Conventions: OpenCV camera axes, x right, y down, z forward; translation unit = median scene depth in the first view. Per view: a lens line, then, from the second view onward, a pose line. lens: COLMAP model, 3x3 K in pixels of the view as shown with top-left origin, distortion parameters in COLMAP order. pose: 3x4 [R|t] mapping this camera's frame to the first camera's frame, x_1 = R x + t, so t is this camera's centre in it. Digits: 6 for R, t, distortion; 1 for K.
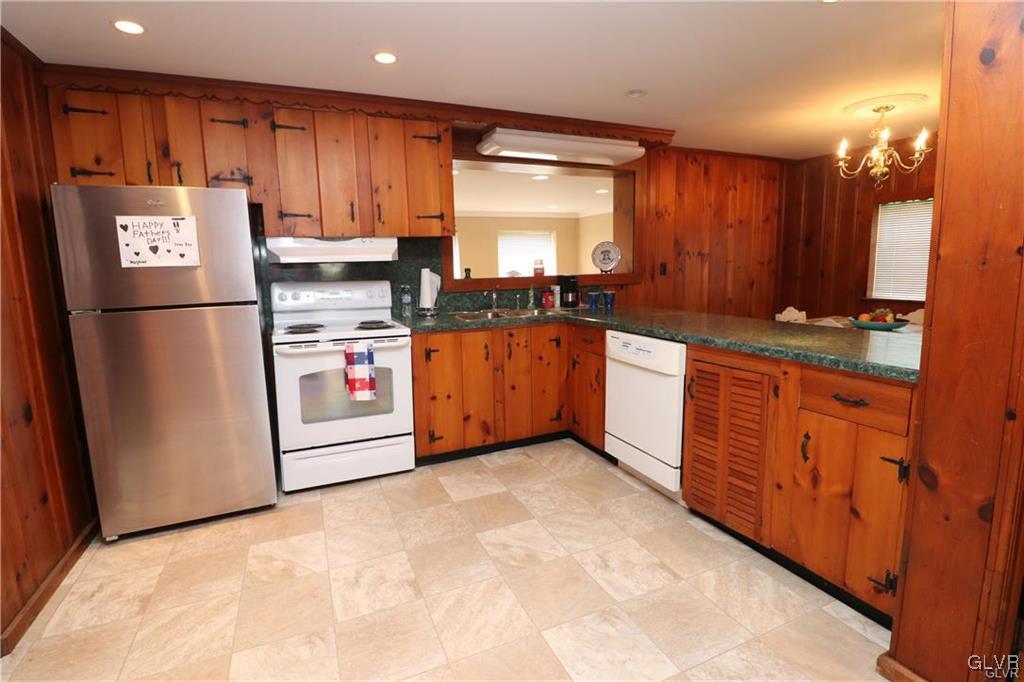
lens RADIAL K [[487.8, 0, 507.1], [0, 487.8, 339.5], [0, 0, 1]] dist [-0.002760, -0.001546]
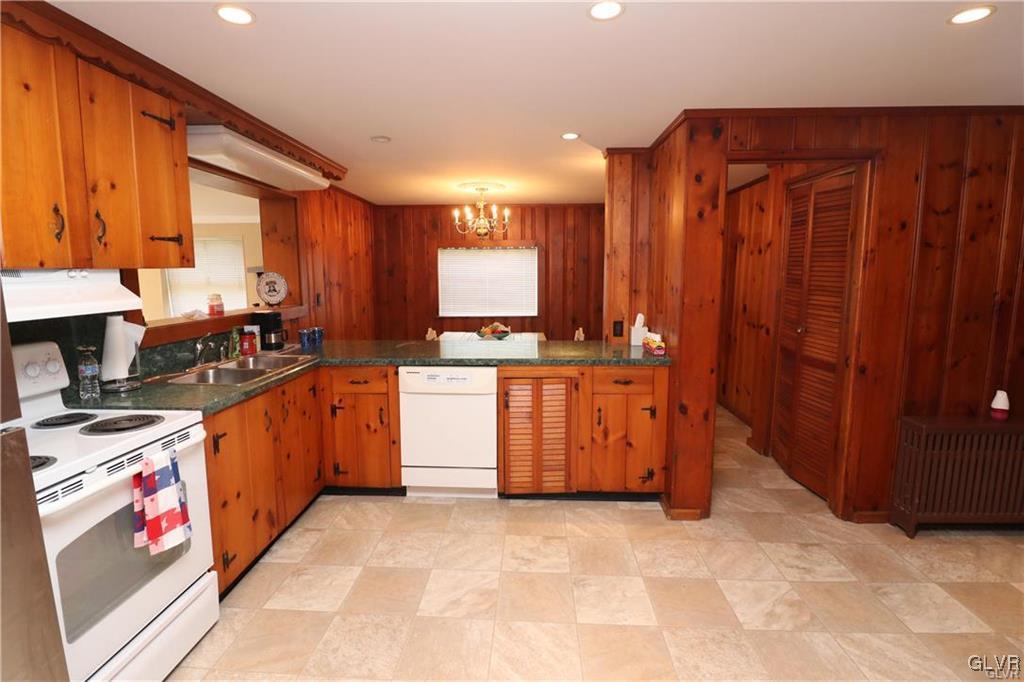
lens RADIAL K [[487.8, 0, 510.1], [0, 487.8, 339.0], [0, 0, 1]] dist [-0.002760, -0.001546]
pose [[0.439618, -0.102987, 0.892261, -0.592011], [0.130013, 0.990239, 0.050238, -0.097571], [-0.888725, 0.093920, 0.448717, 0.329743]]
